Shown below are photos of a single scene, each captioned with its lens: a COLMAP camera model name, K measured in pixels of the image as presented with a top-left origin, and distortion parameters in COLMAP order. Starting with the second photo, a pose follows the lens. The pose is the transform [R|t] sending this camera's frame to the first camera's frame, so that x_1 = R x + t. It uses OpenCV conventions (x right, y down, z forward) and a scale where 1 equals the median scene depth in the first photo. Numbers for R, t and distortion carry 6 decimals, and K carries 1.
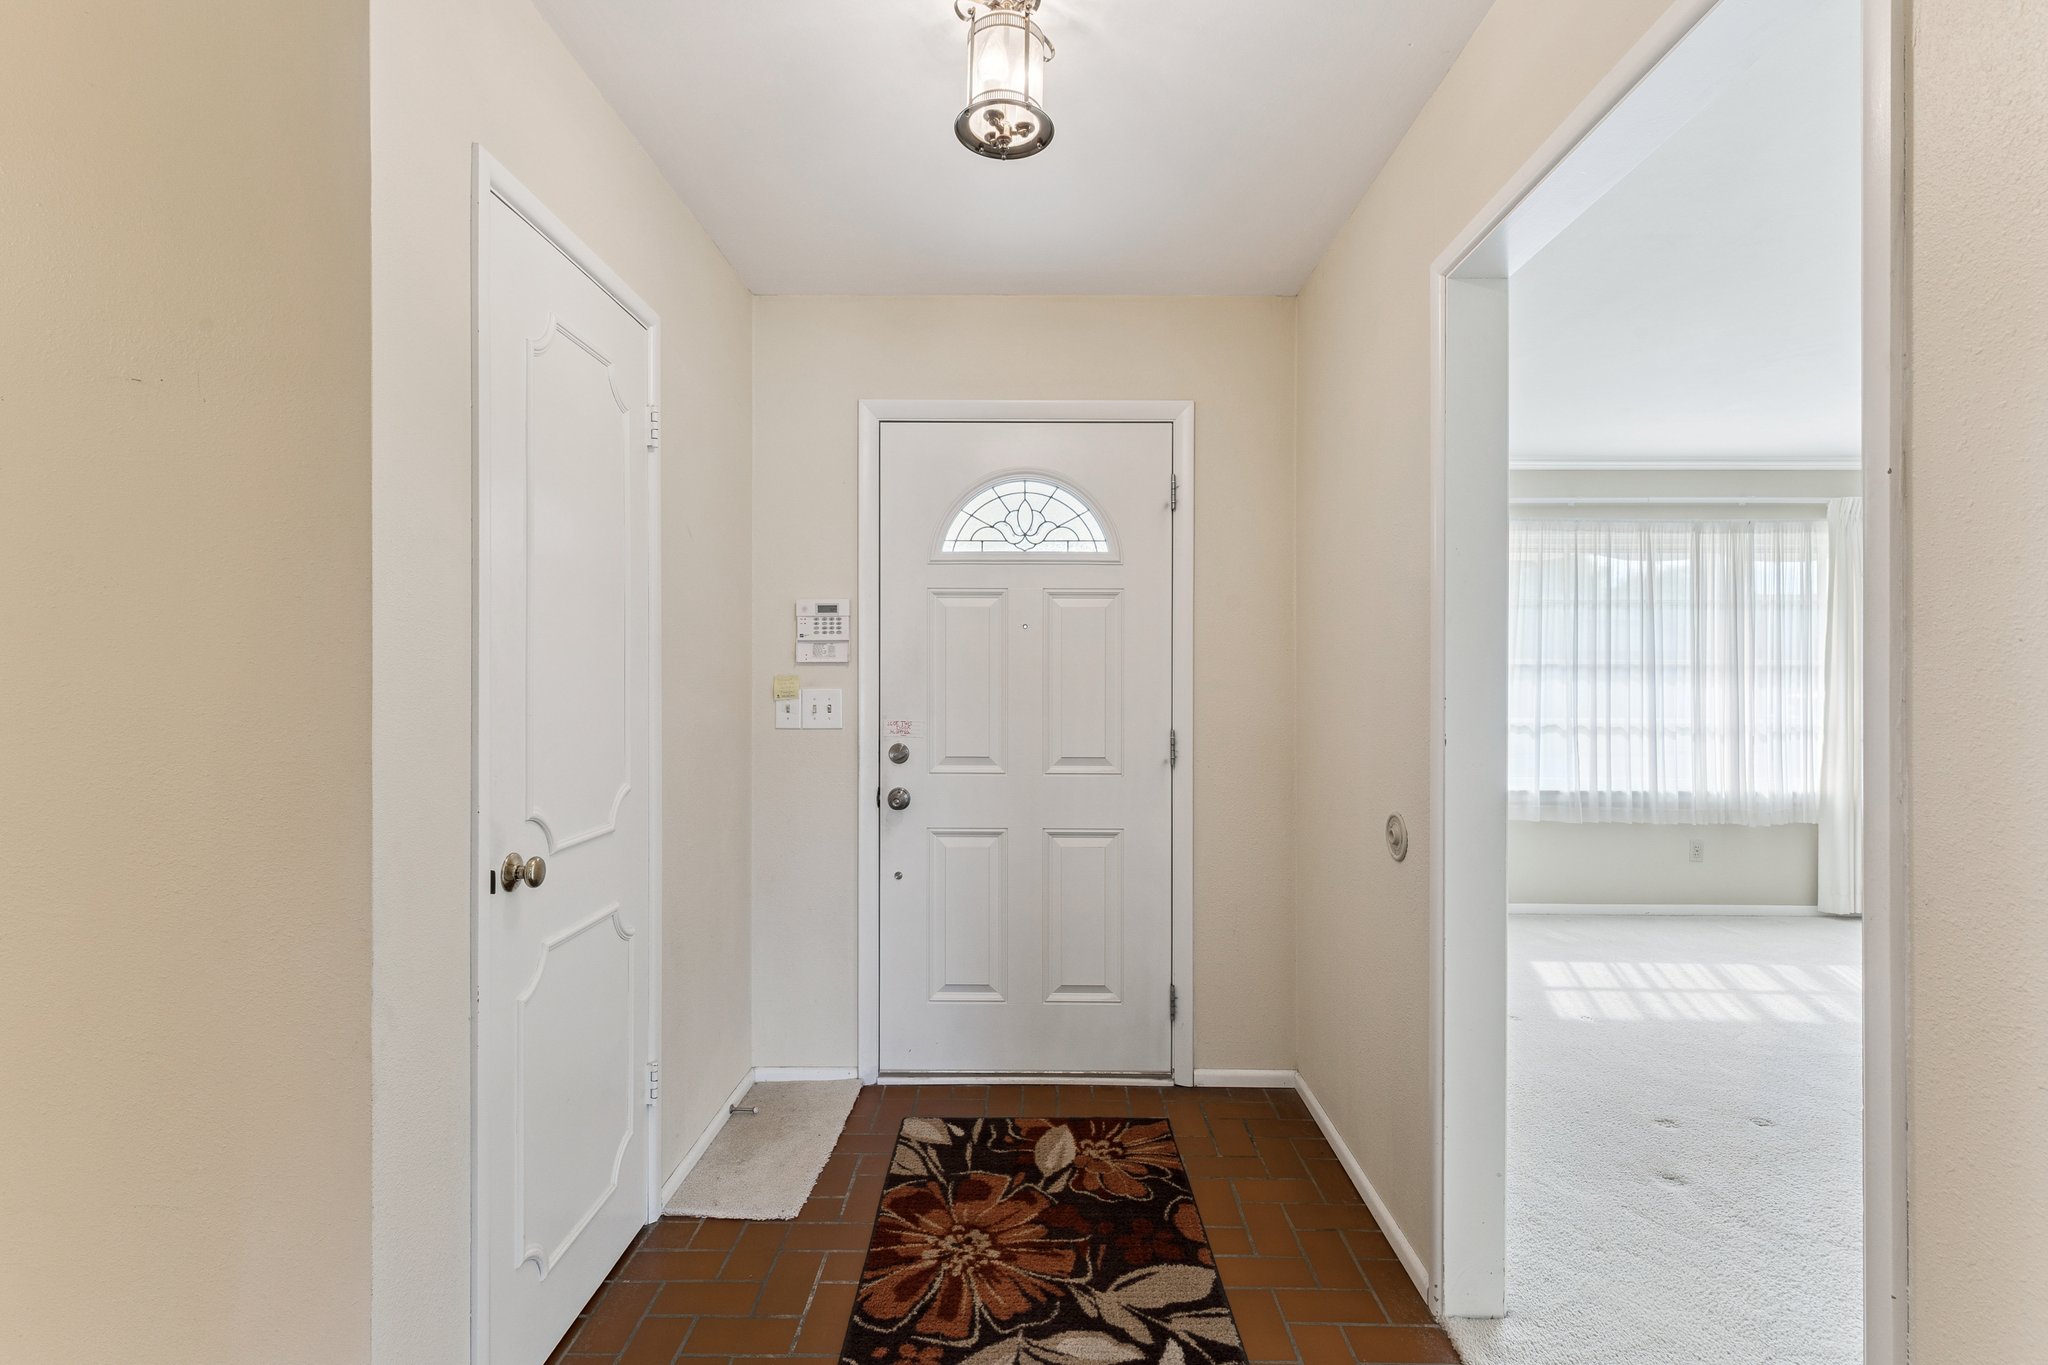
lens RADIAL K [[931.0, 0, 1027.8], [0, 931.0, 675.5], [0, 0, 1]] dist [0.003211, 0.000079]
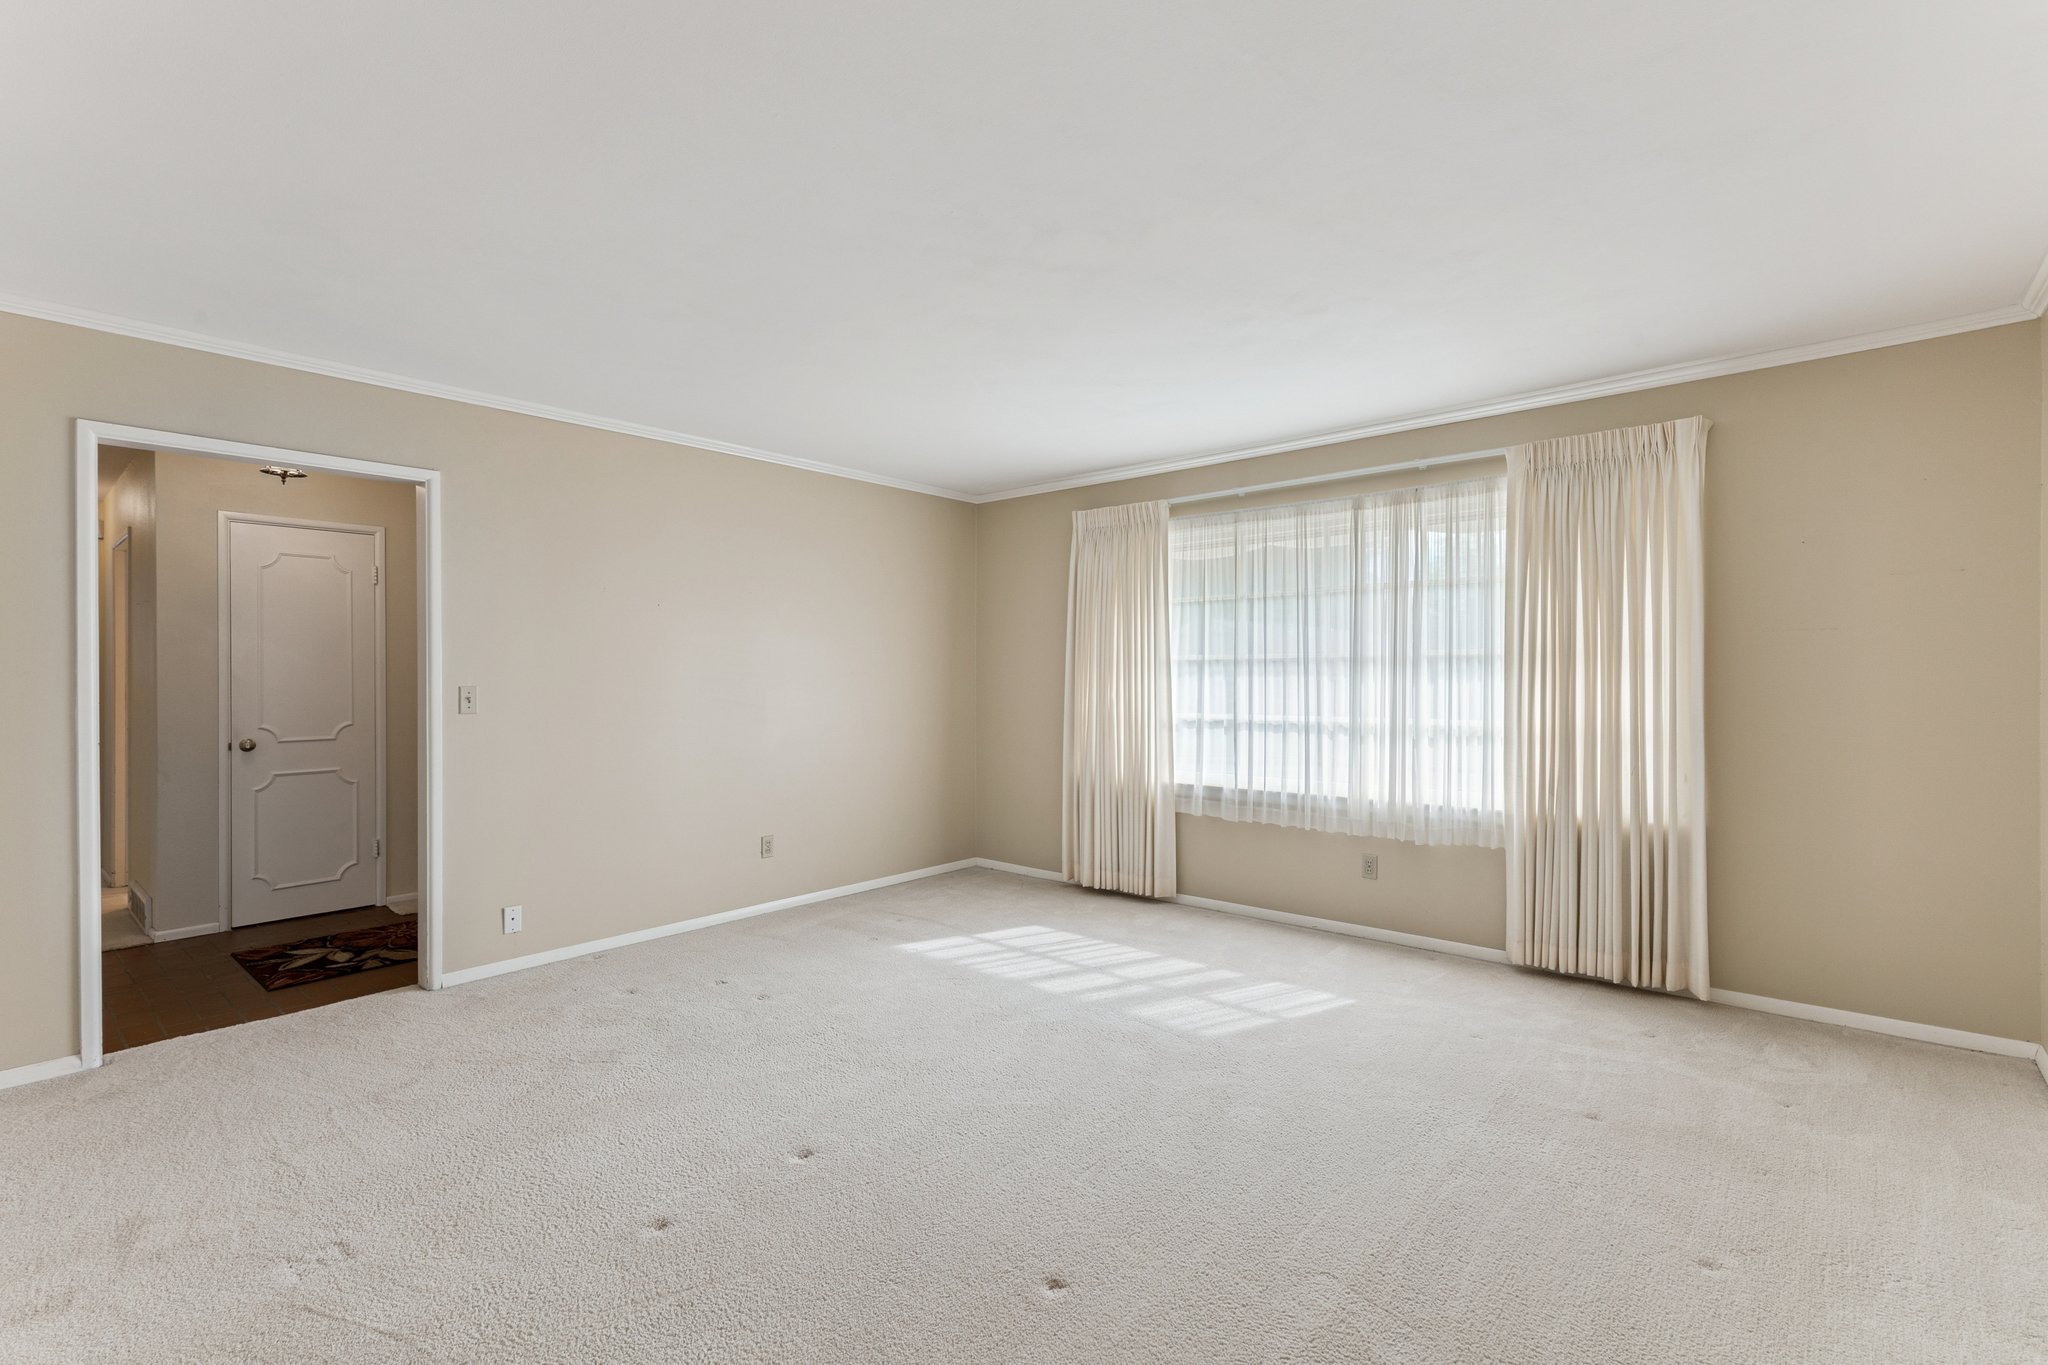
lens RADIAL K [[919.5, 0, 1025.7], [0, 919.5, 673.9], [0, 0, 1]] dist [0.002993, -0.000289]
pose [[0.758445, -0.009355, -0.651670, 1.053038], [0.007760, 0.999956, -0.005324, 0.006923], [0.651691, -0.001019, 0.758484, 0.122441]]
